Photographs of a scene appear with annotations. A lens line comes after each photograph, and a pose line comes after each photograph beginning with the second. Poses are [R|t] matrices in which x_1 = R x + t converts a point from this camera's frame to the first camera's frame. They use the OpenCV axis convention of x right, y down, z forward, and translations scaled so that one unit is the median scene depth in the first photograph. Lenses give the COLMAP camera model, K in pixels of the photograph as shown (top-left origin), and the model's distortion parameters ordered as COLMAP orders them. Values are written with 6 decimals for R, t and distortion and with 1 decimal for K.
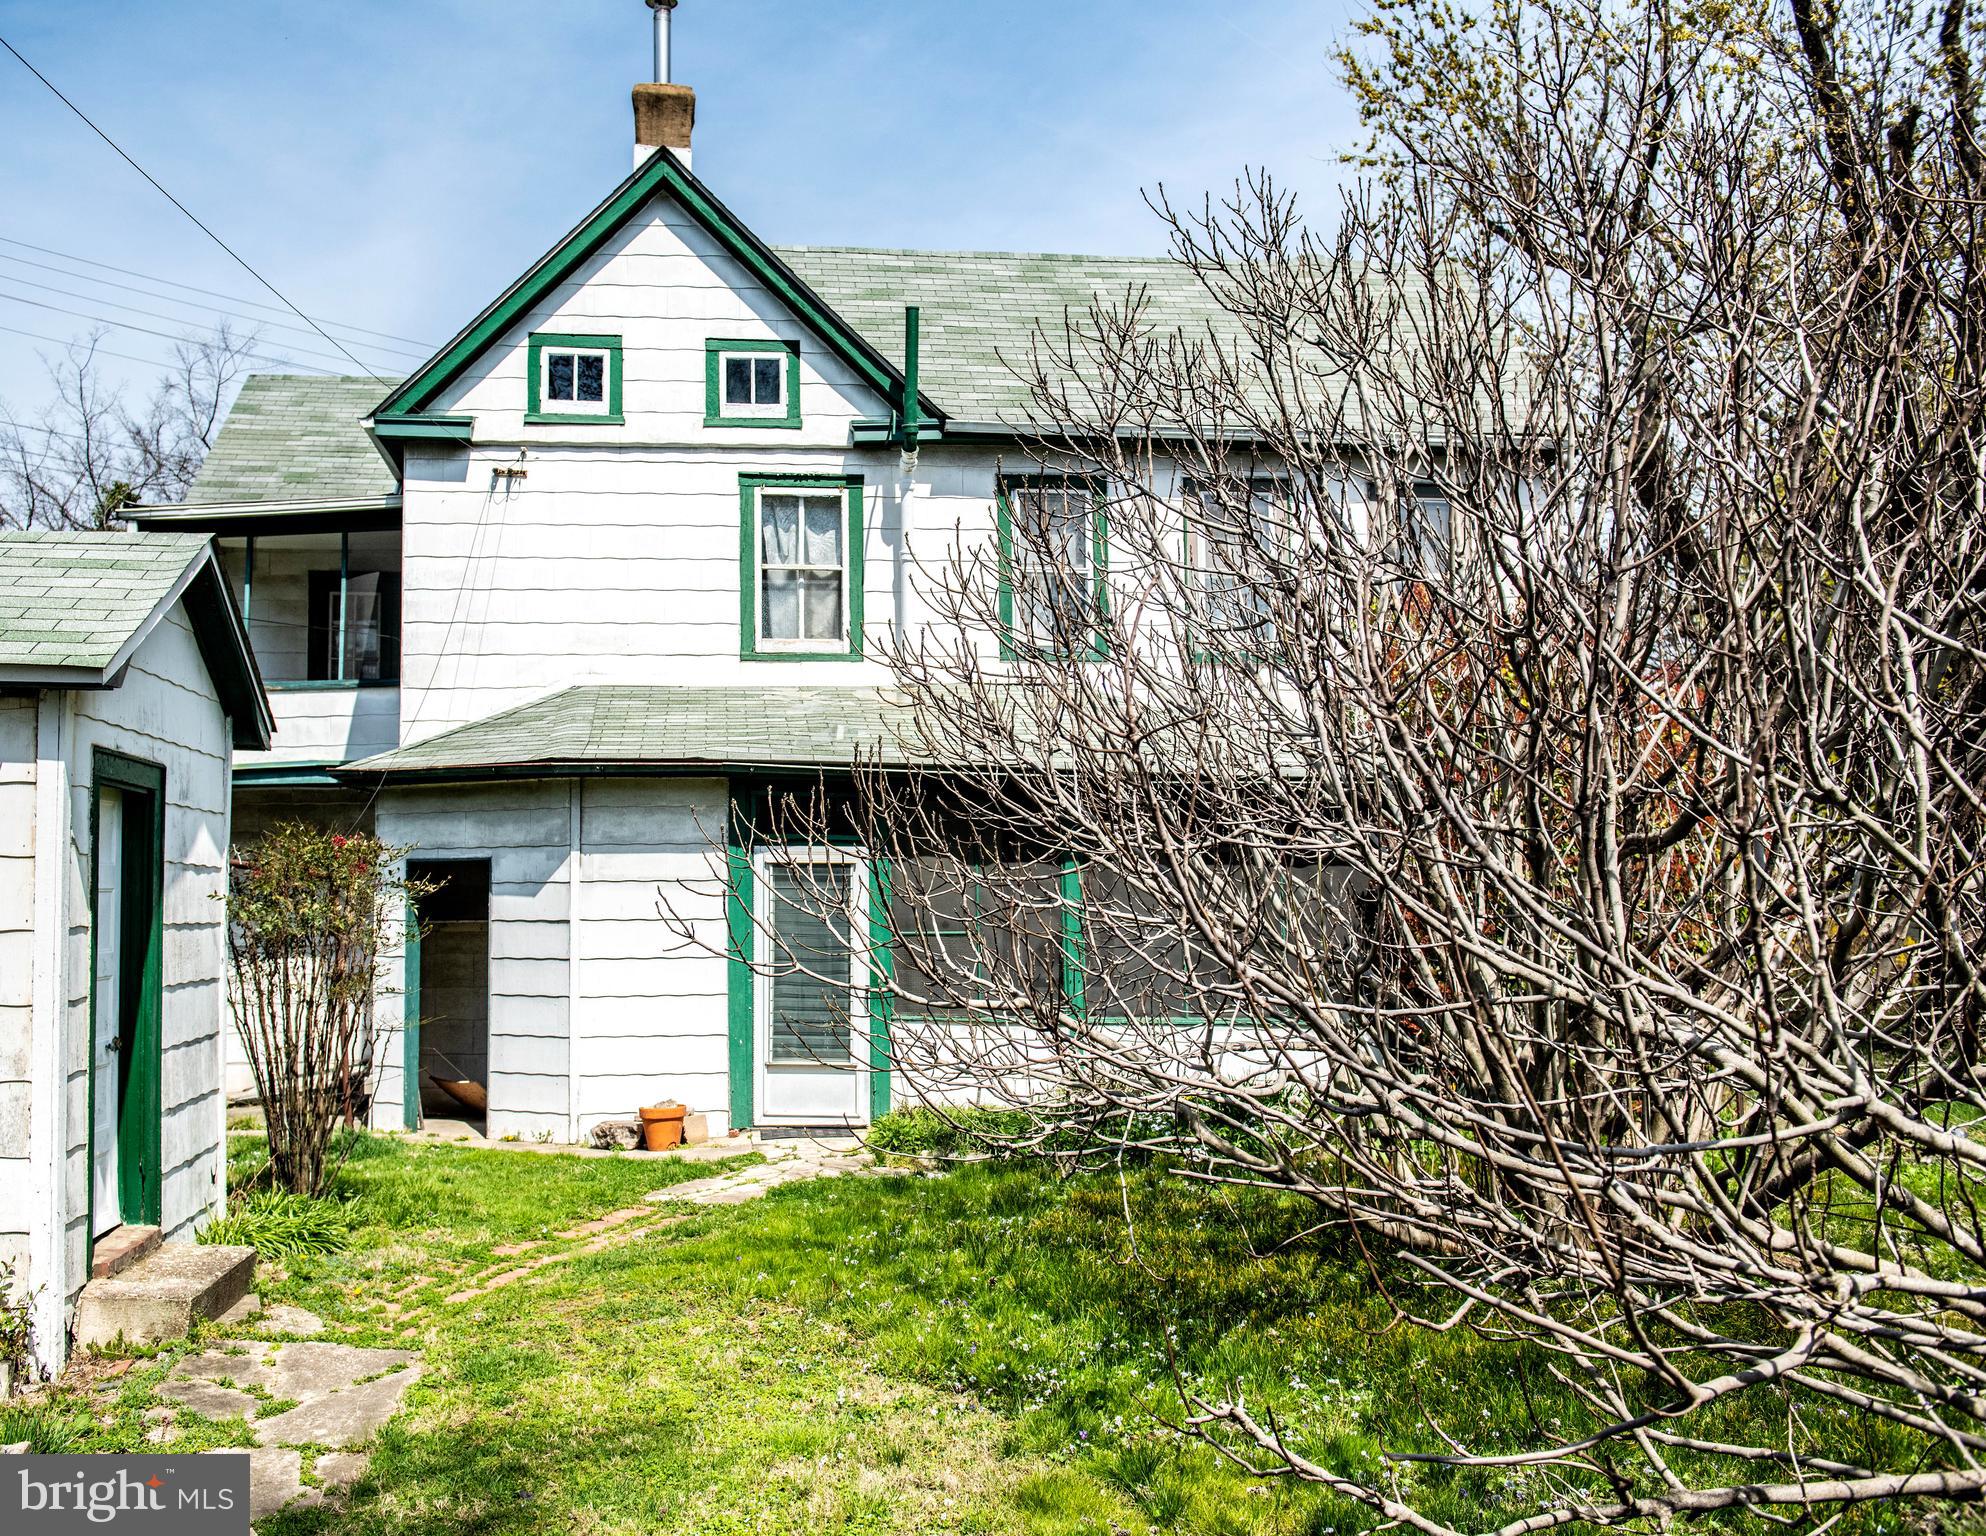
lens RADIAL K [[2146.2, 0, 993.0], [0, 2146.2, 768.0], [0, 0, 1]] dist [0.026326, -0.000591]
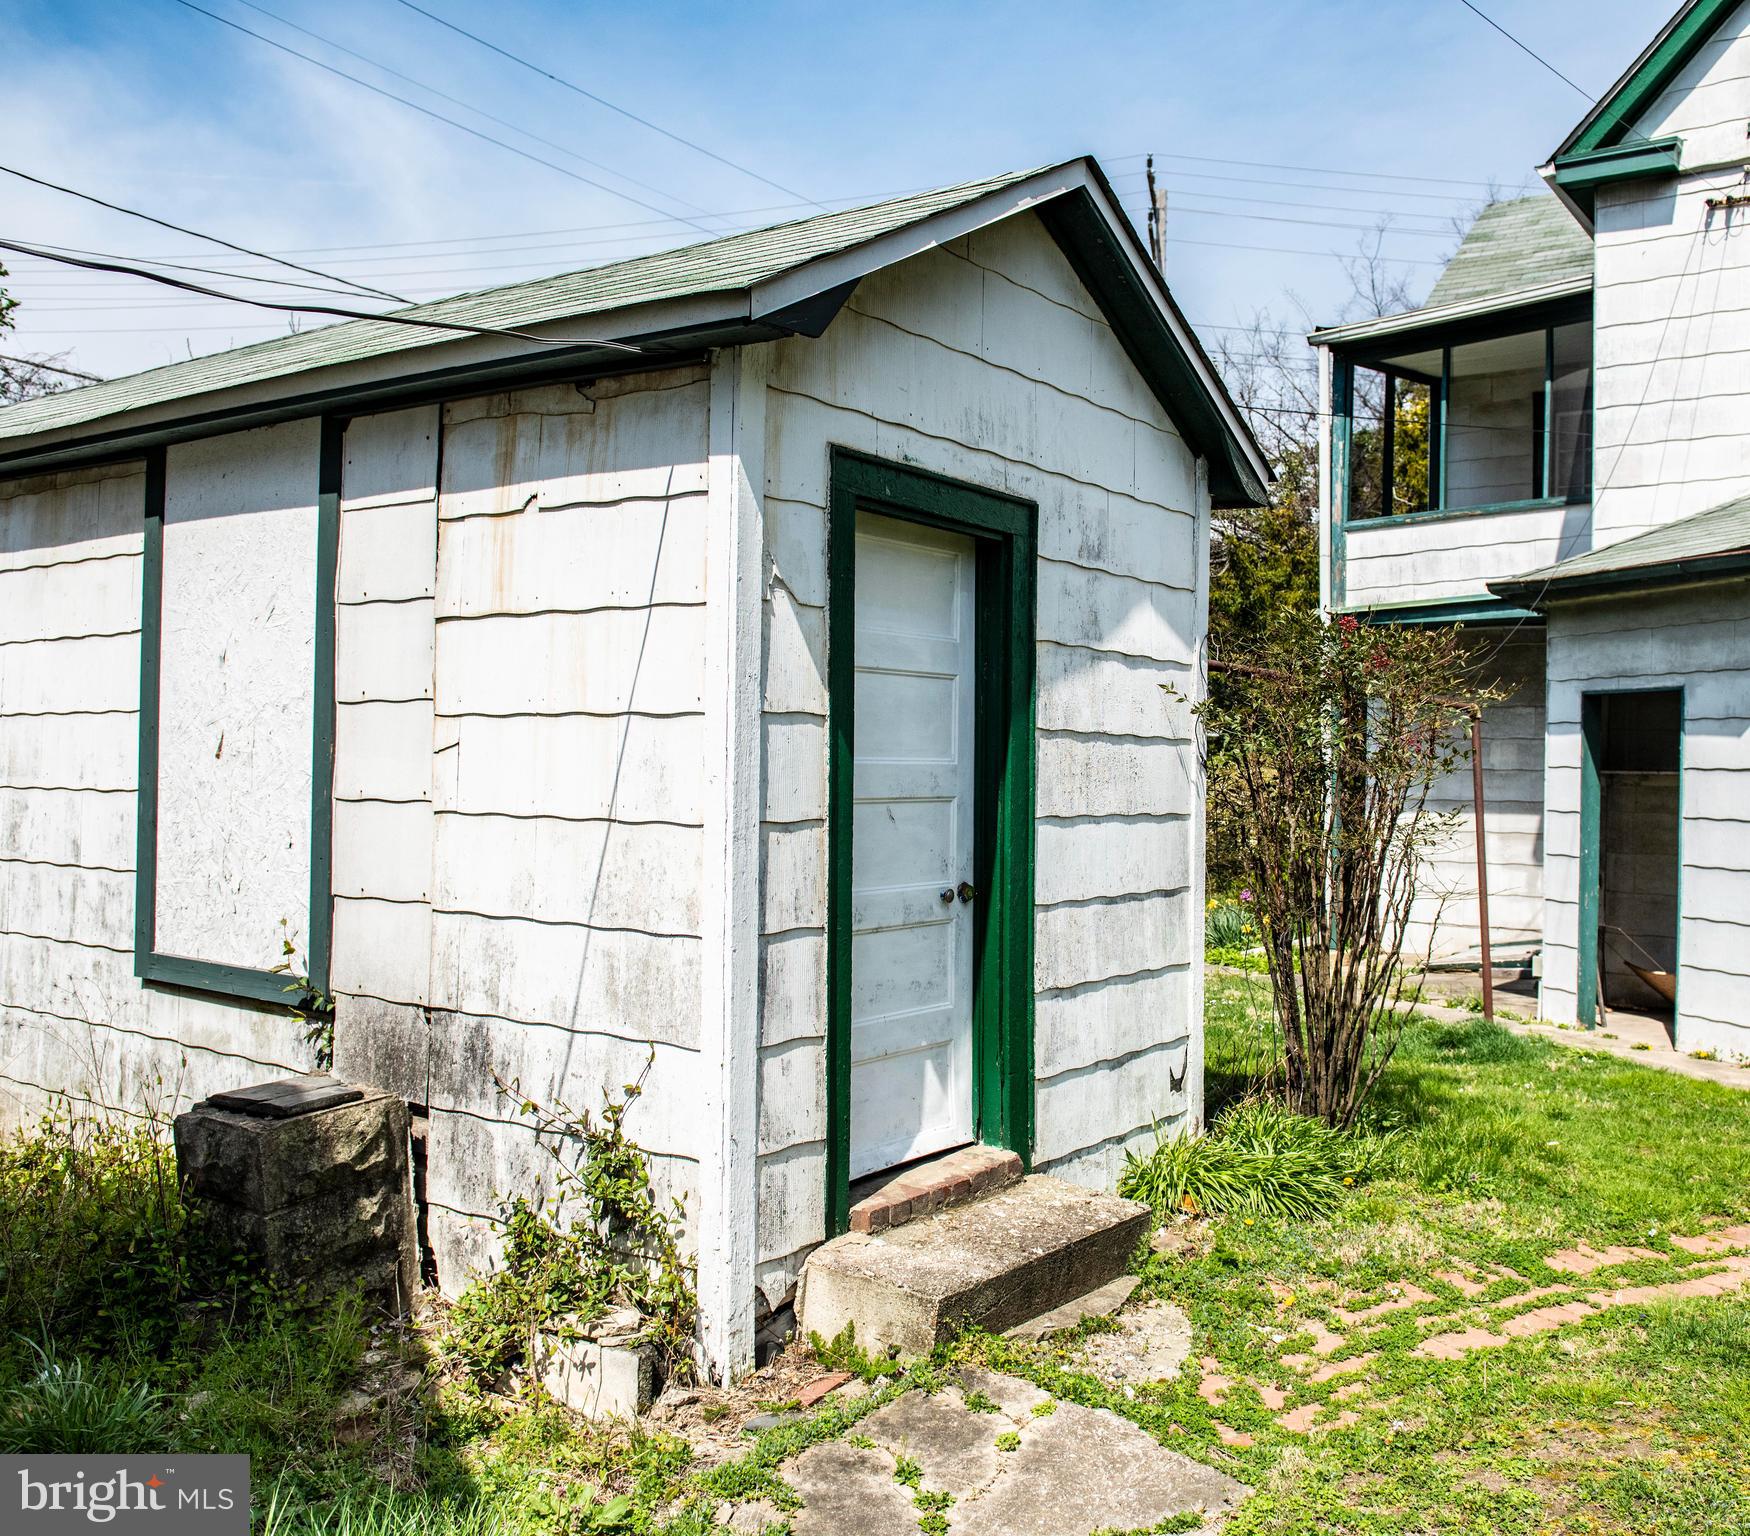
lens RADIAL K [[1717.3, 0, 875.0], [0, 1717.3, 768.0], [0, 0, 1]] dist [-0.044326, -0.017139]
pose [[0.721576, 0.019510, -0.692060, -0.023991], [0.016451, 0.998837, 0.045311, 0.040570], [0.692140, -0.044081, 0.720416, 0.384315]]
